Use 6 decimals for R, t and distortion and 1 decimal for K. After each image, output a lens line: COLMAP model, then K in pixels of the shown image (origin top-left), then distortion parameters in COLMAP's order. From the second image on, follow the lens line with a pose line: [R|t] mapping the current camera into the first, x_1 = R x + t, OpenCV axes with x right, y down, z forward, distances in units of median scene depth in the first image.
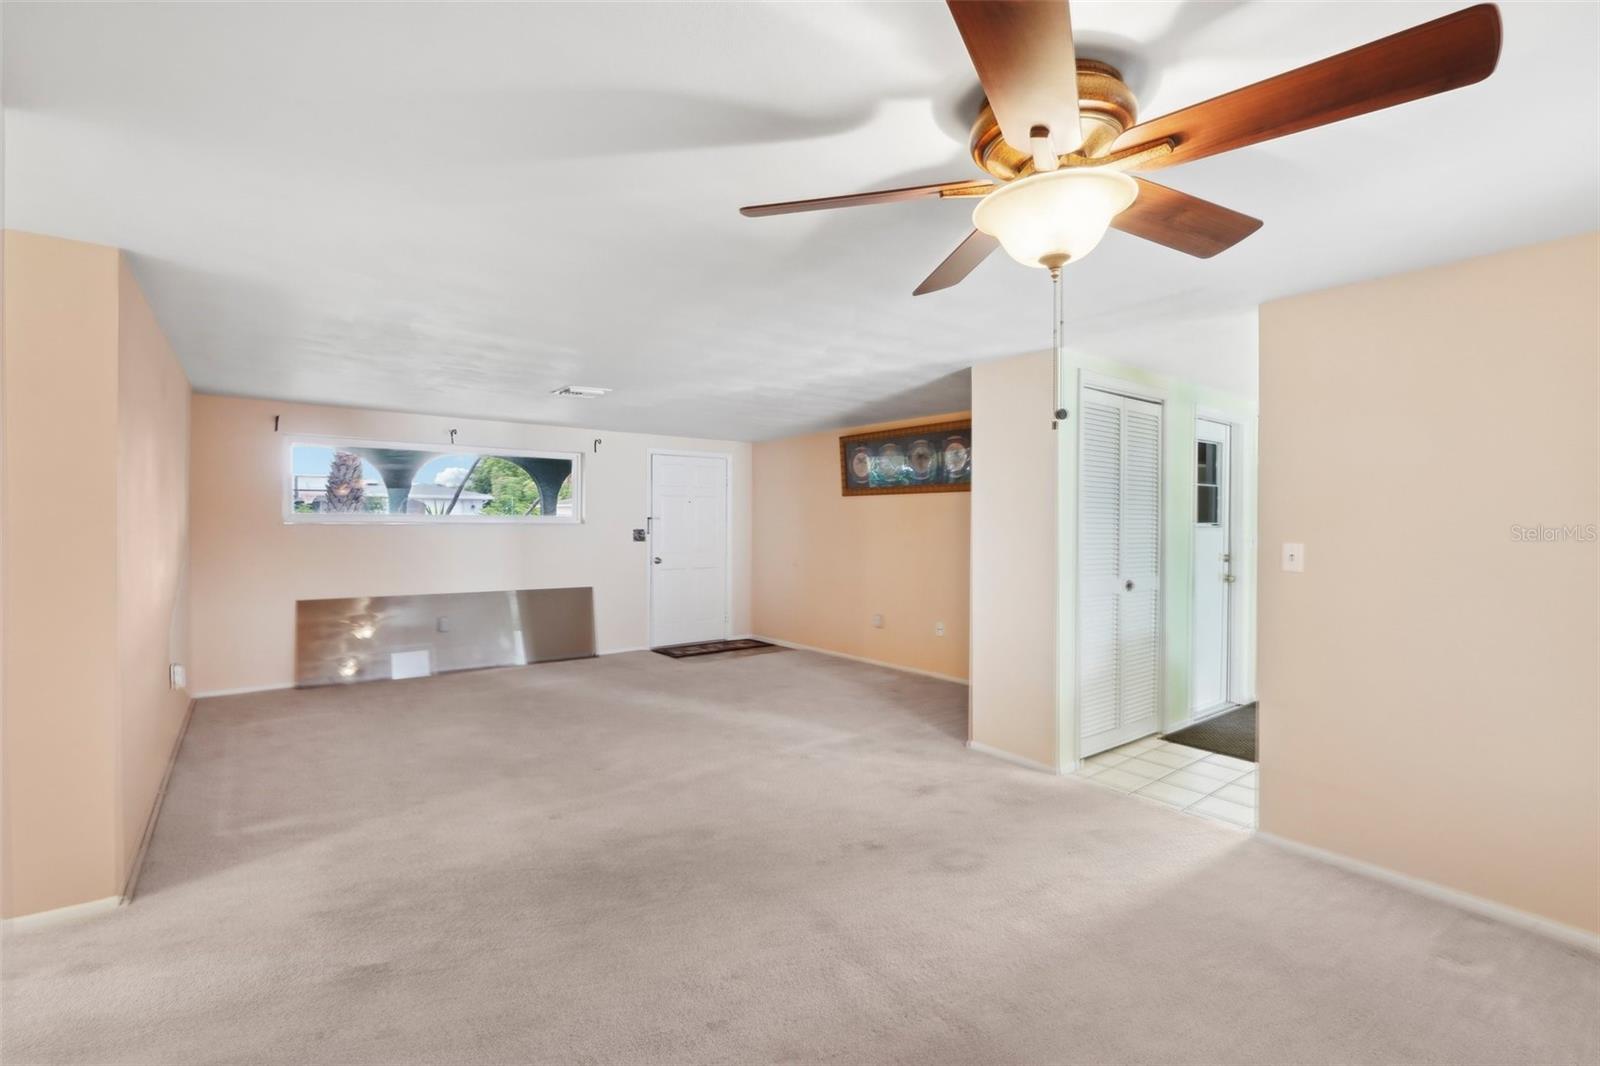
lens RADIAL K [[682.9, 0, 804.9], [0, 682.9, 521.1], [0, 0, 1]] dist [-0.003408, 0.000152]
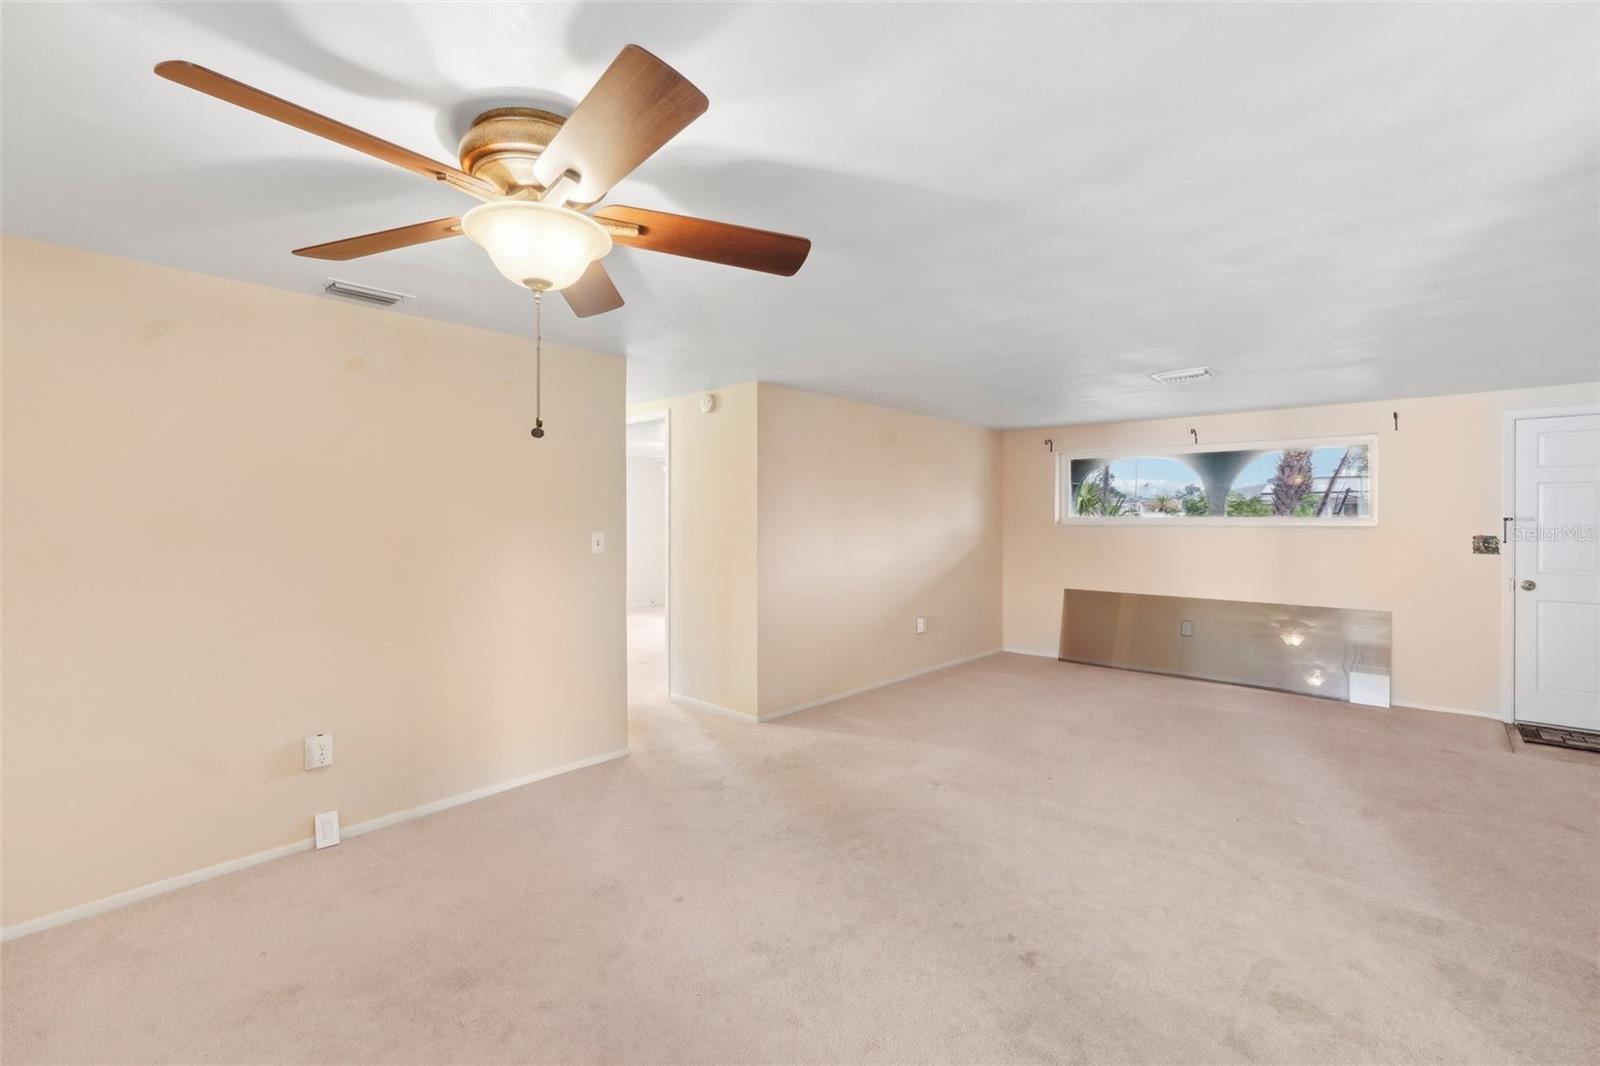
lens RADIAL K [[708.8, 0, 829.6], [0, 708.8, 523.9], [0, 0, 1]] dist [-0.001470, 0.000089]
pose [[0.210019, -0.001087, -0.977697, 0.347000], [0.000612, 0.999999, -0.000981, 0.001128], [0.977697, -0.000392, 0.210020, 0.267569]]
